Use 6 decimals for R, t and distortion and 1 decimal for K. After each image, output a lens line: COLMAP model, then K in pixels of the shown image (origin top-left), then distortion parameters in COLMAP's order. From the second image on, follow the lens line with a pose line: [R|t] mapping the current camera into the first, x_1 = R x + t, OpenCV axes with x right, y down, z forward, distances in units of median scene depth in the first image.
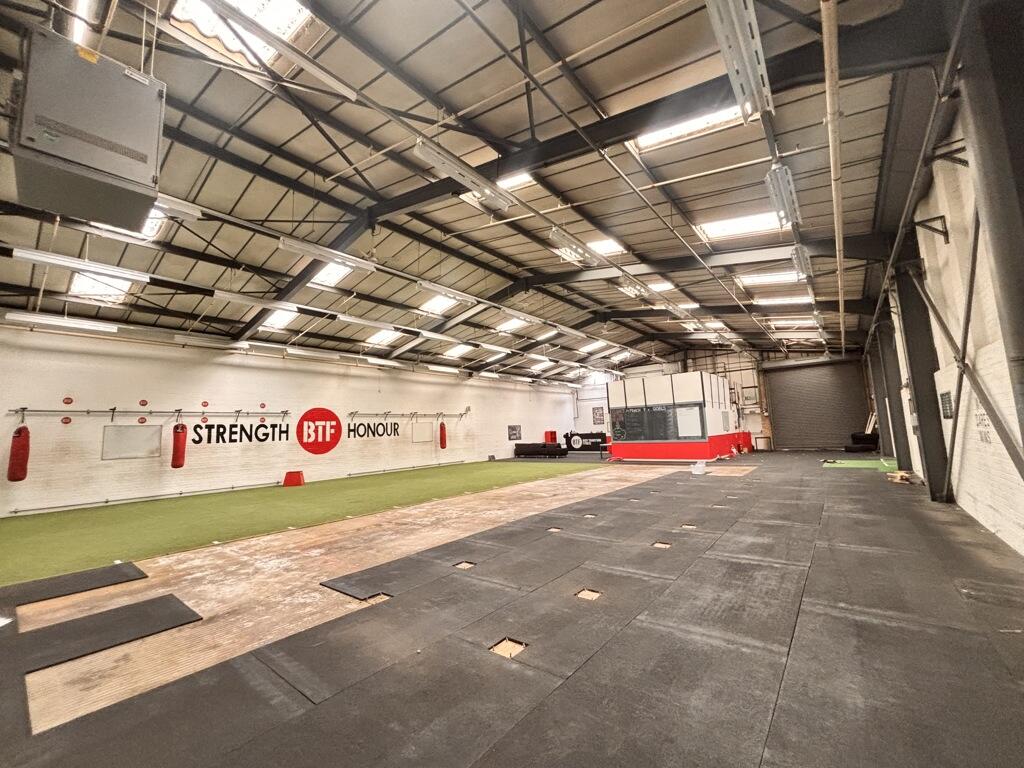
lens RADIAL K [[416.0, 0, 514.5], [0, 416.0, 381.5], [0, 0, 1]] dist [0.001045, 0.000044]
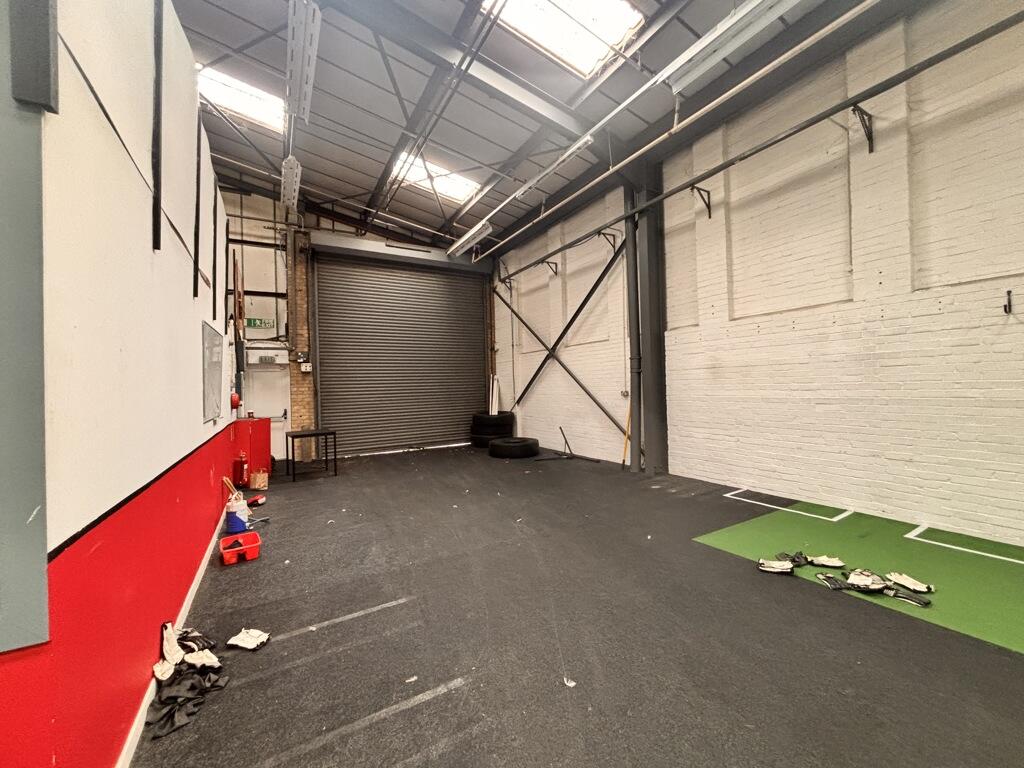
lens RADIAL K [[416.0, 0, 513.9], [0, 416.0, 381.5], [0, 0, 1]] dist [0.001045, 0.000044]
pose [[0.363267, 0.038057, 0.930908, 0.381798], [-0.100357, 0.994950, -0.001513, 0.086715], [-0.926264, -0.092874, 0.365252, 0.815514]]
